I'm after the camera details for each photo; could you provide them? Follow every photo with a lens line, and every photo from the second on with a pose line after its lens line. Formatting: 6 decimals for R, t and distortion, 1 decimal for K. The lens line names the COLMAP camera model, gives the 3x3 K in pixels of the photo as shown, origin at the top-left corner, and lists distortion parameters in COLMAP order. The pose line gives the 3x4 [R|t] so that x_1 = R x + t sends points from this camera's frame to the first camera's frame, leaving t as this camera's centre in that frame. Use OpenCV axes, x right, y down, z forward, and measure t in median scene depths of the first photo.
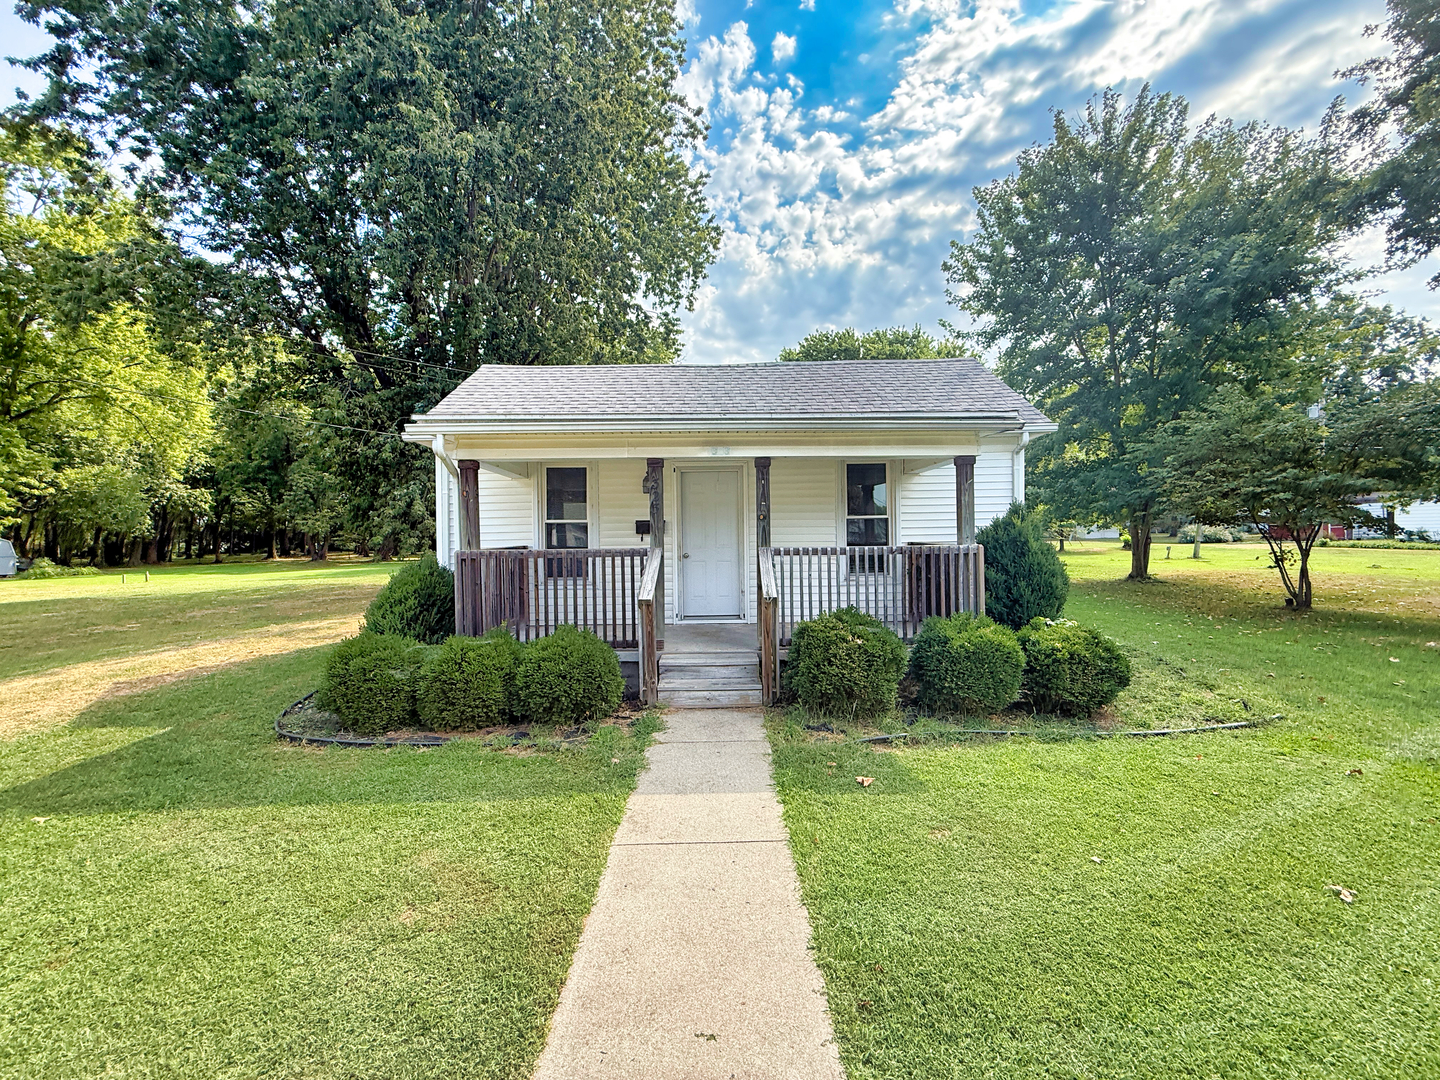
lens RADIAL K [[573.4, 0, 720.5], [0, 573.4, 543.4], [0, 0, 1]] dist [-0.001944, -0.000532]
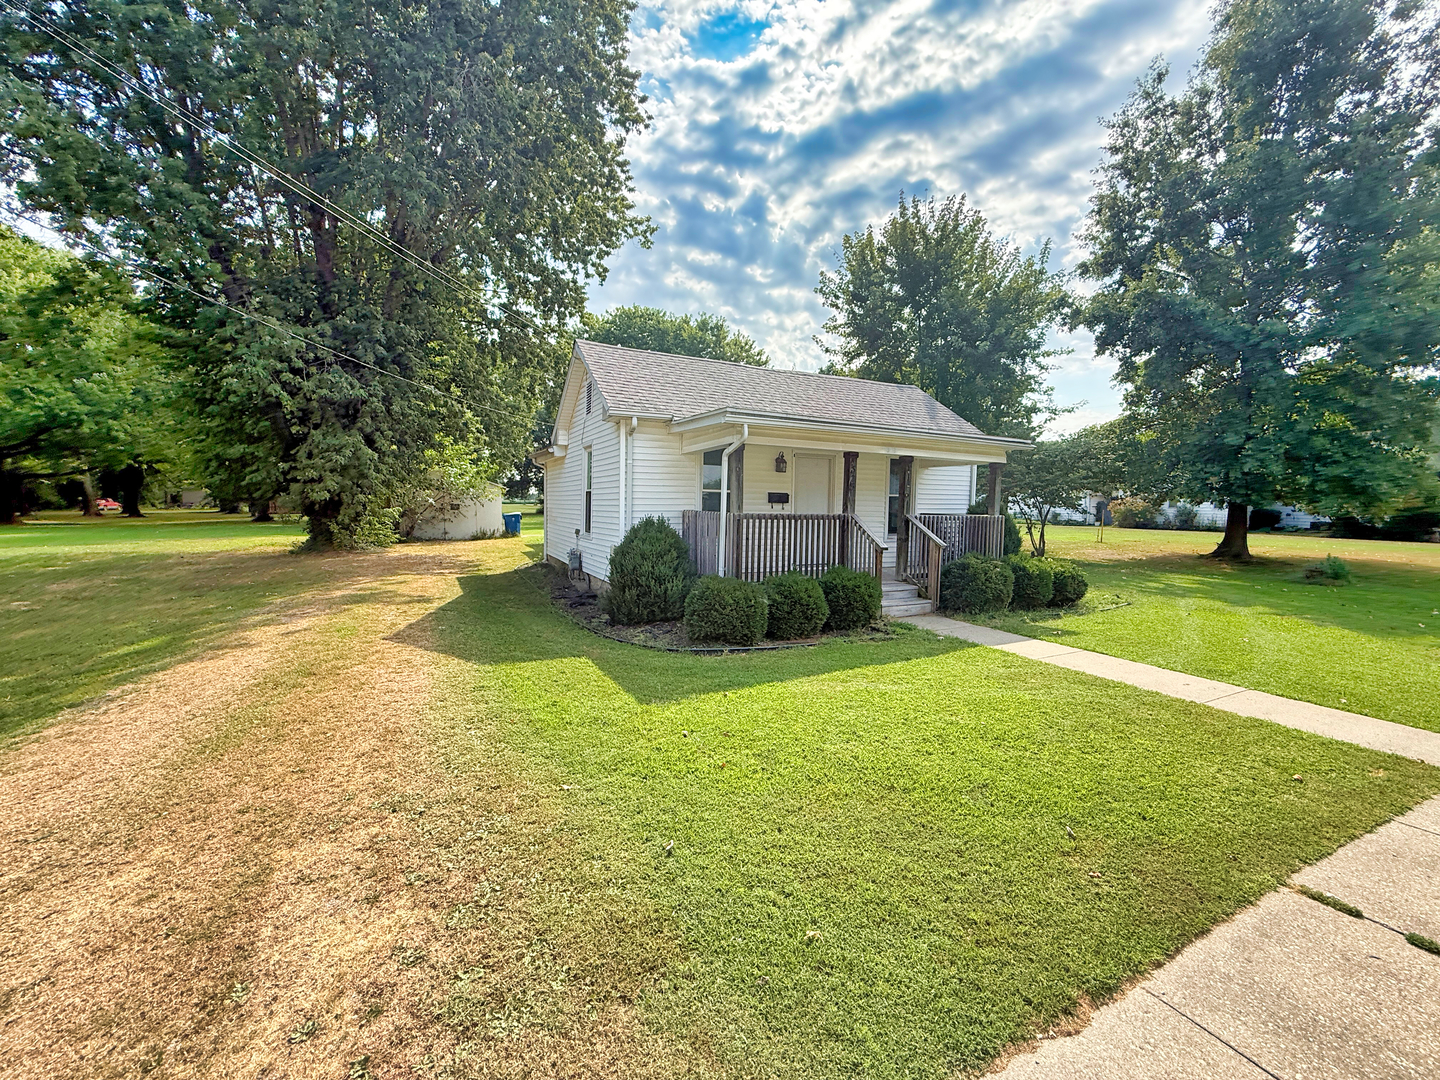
lens RADIAL K [[573.4, 0, 720.5], [0, 573.4, 543.4], [0, 0, 1]] dist [-0.001944, -0.000532]
pose [[0.904093, -0.003249, 0.427324, -0.807180], [-0.019297, 0.998641, 0.048420, 0.015636], [-0.426901, -0.052022, 0.902801, -0.144942]]
